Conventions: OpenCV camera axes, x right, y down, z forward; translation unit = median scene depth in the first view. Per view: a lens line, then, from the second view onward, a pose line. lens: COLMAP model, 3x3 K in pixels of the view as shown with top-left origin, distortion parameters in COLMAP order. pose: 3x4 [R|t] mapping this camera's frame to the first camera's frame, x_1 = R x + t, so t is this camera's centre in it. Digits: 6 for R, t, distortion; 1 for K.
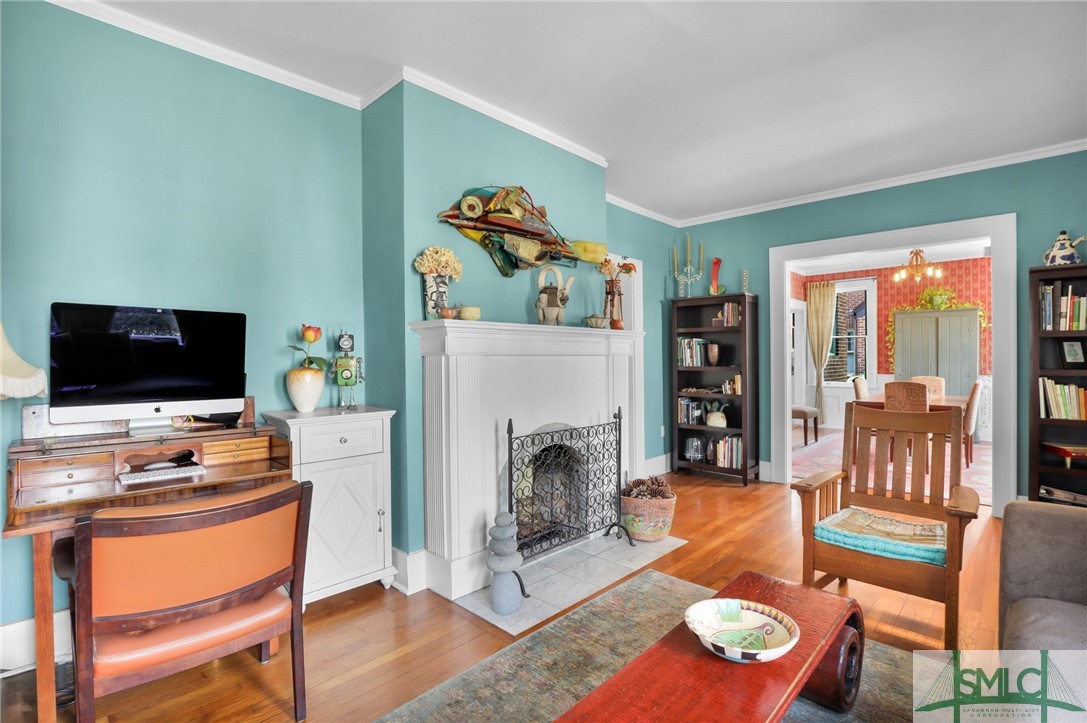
lens RADIAL K [[501.4, 0, 547.7], [0, 501.4, 361.3], [0, 0, 1]] dist [-0.033650, 0.004276]
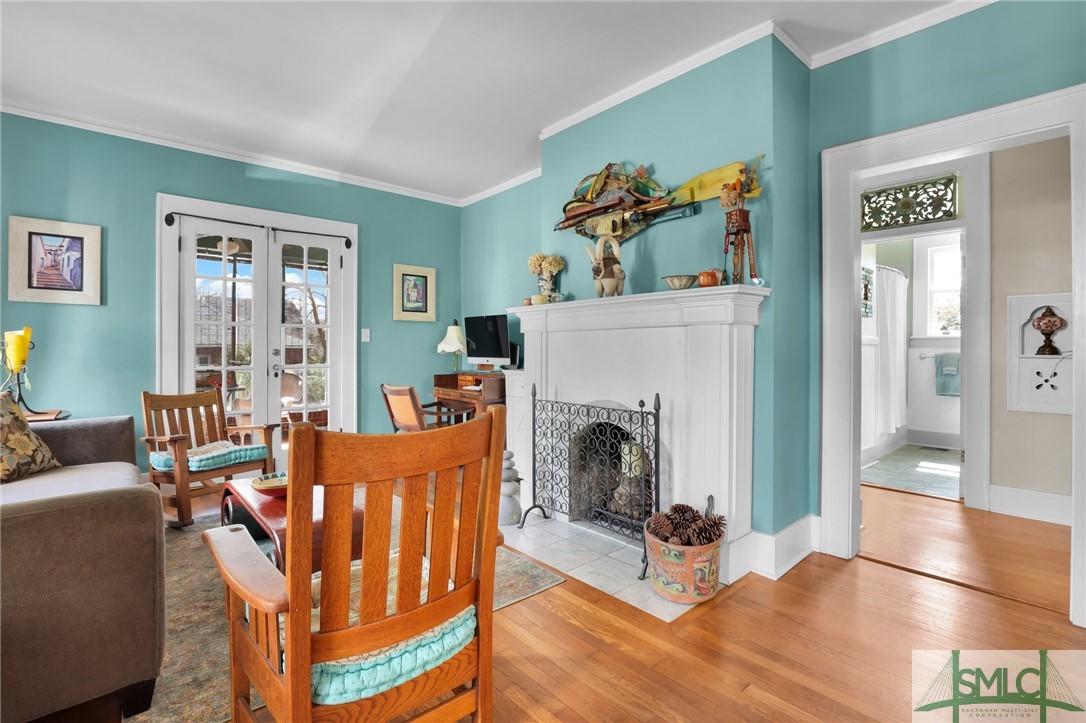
lens RADIAL K [[500.9, 0, 556.1], [0, 500.9, 349.6], [0, 0, 1]] dist [-0.033650, 0.004276]
pose [[-0.072125, 0.002784, -0.997392, 0.905538], [-0.003547, 0.999989, 0.003048, 0.023442], [0.997389, 0.003758, -0.072114, 0.908277]]
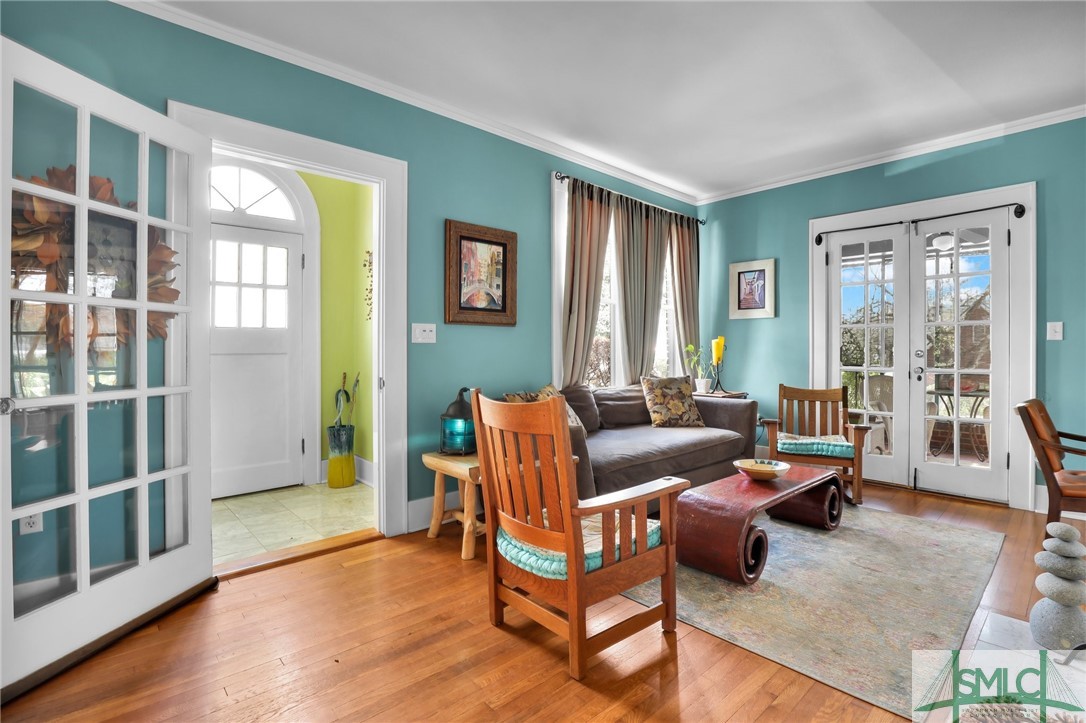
lens RADIAL K [[500.9, 0, 542.1], [0, 500.9, 353.9], [0, 0, 1]] dist [-0.033650, 0.004276]
pose [[-0.997447, 0.001955, 0.071381, 0.493578], [0.002951, 0.999900, 0.013852, 0.017743], [-0.071346, 0.014028, -0.997353, 1.328714]]
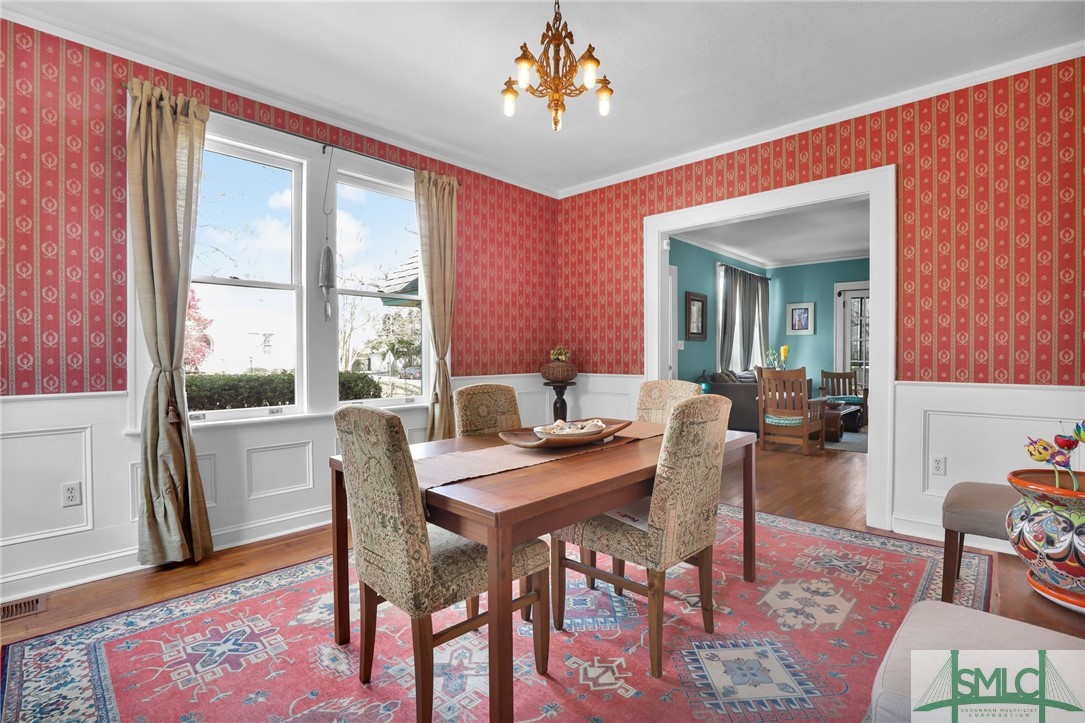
lens RADIAL K [[500.5, 0, 544.3], [0, 500.5, 362.0], [0, 0, 1]] dist [-0.033650, 0.004276]
pose [[-0.999926, 0.006330, -0.010381, 1.384946], [0.006070, 0.999672, 0.024896, 0.004982], [0.010535, 0.024831, -0.999636, 2.465628]]
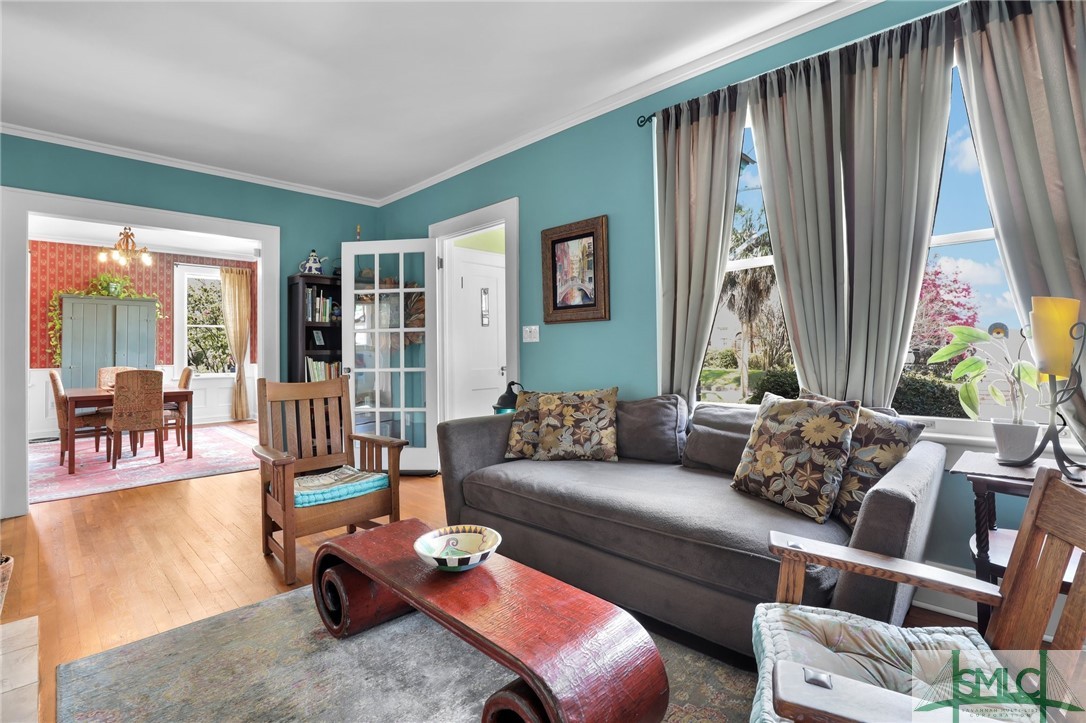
lens RADIAL K [[500.9, 0, 562.7], [0, 500.9, 345.5], [0, 0, 1]] dist [-0.033650, 0.004276]
pose [[-0.015044, 0.011855, 0.999817, -0.354120], [0.018234, 0.999767, -0.011580, 0.031600], [-0.999721, 0.018057, -0.015257, 0.324827]]
